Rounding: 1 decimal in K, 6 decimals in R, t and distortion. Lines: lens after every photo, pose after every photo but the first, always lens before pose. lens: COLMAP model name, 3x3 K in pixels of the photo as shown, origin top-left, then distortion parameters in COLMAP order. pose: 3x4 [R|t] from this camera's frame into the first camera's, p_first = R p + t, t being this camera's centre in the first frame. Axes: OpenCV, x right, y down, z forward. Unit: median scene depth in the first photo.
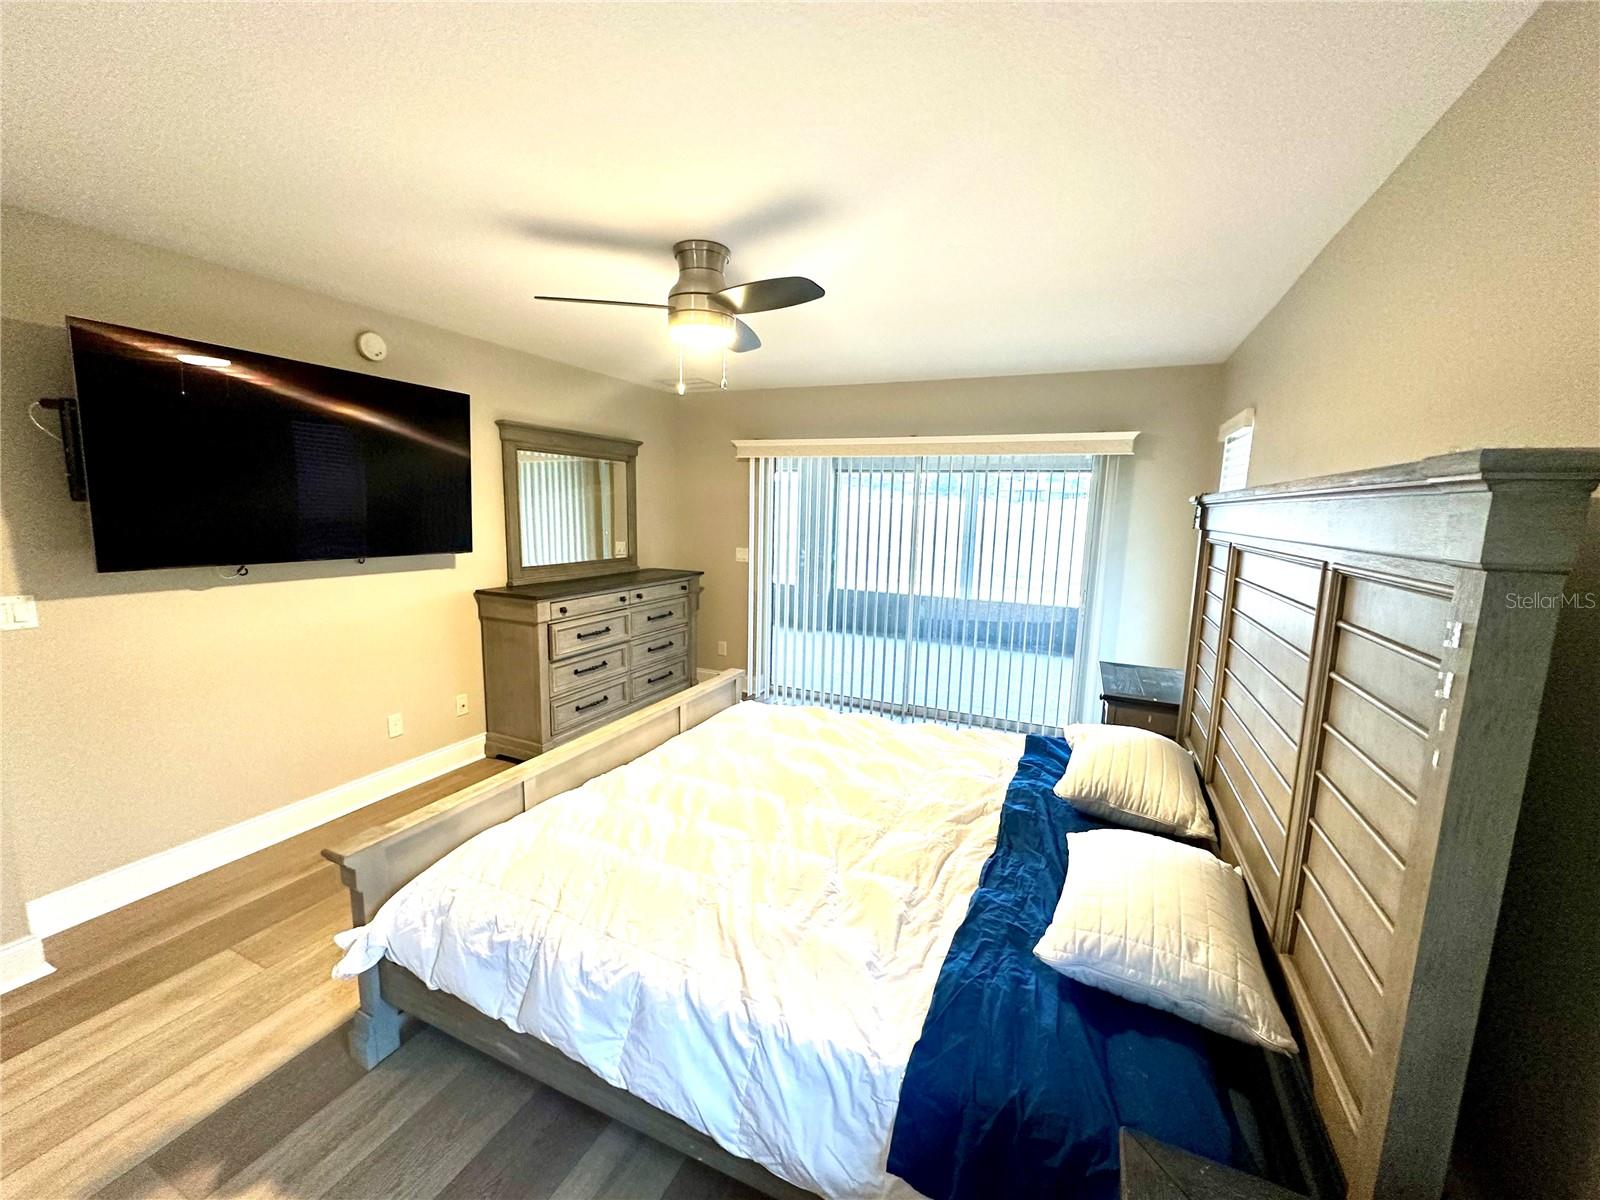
lens RADIAL K [[645.3, 0, 796.3], [0, 645.3, 597.3], [0, 0, 1]] dist [-0.014547, 0.010150]
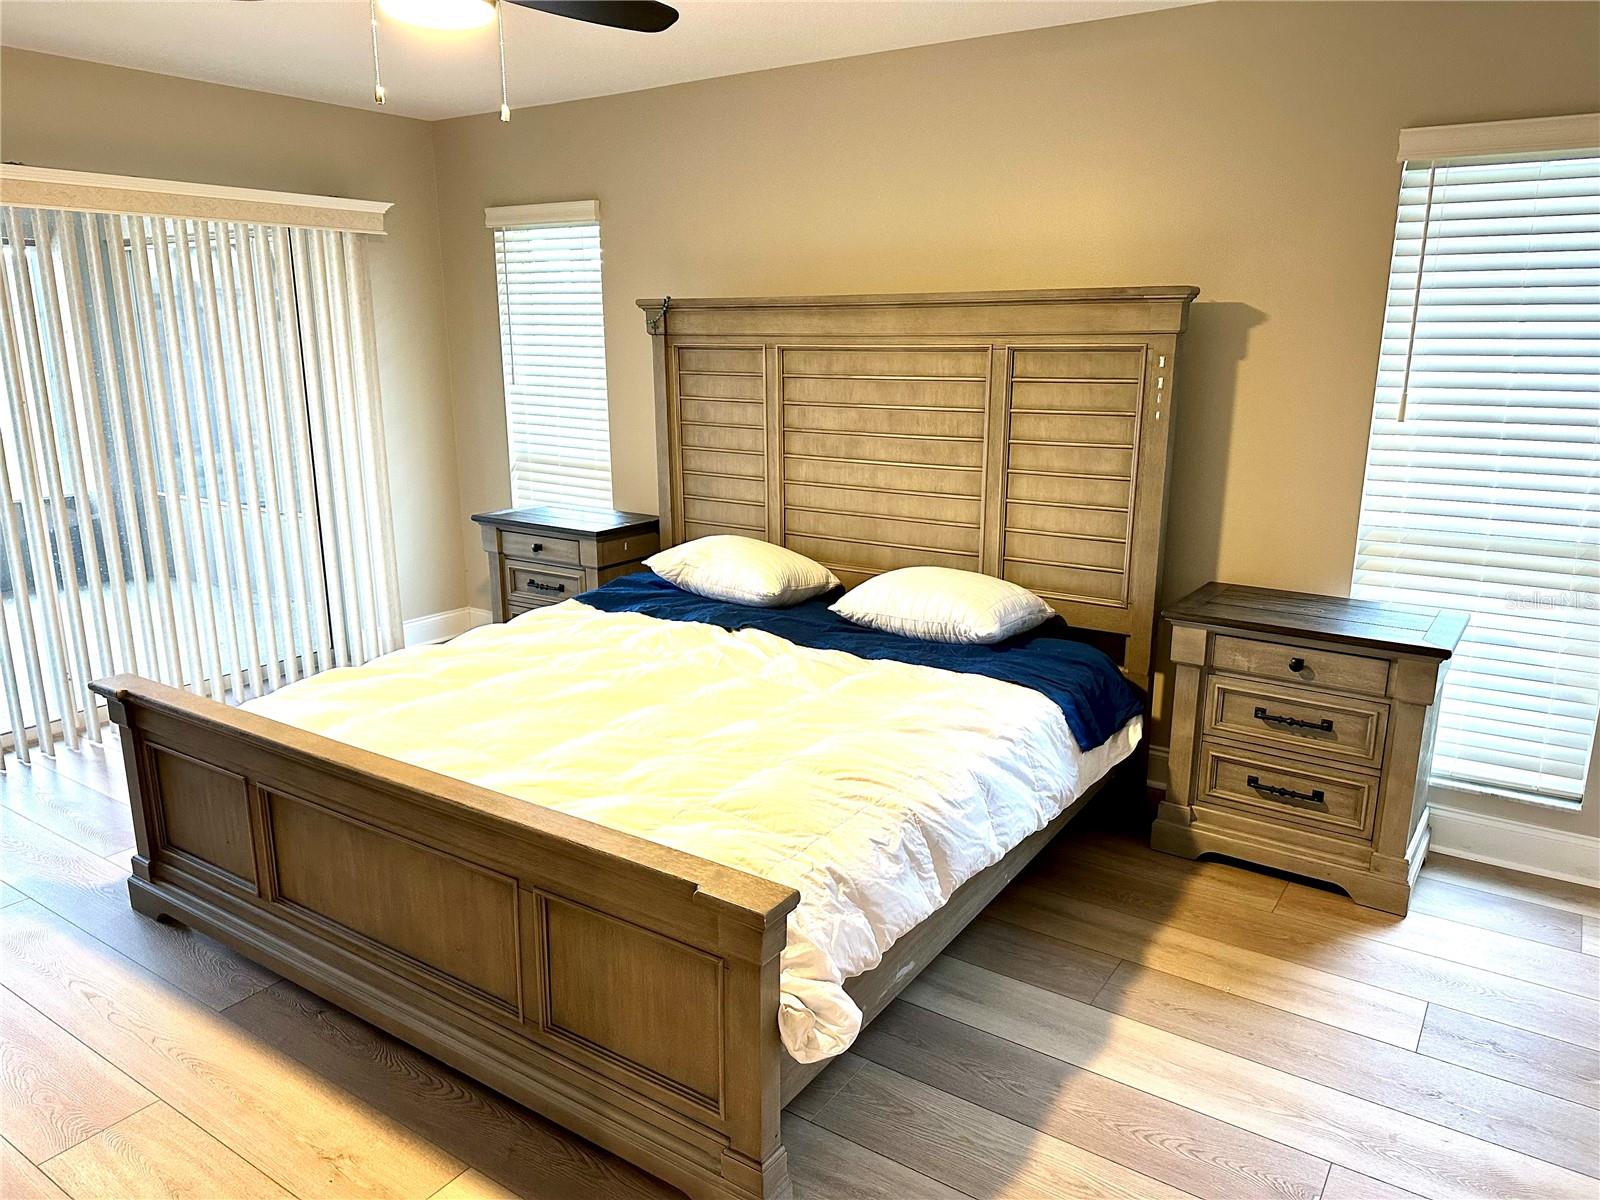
lens RADIAL K [[1107.9, 0, 811.7], [0, 1107.9, 599.0], [0, 0, 1]] dist [0.133296, -0.156585]
pose [[0.170383, -0.258973, 0.950738, -1.819402], [0.149185, 0.960504, 0.234897, -0.143618], [-0.974019, 0.101813, 0.202288, 0.791884]]
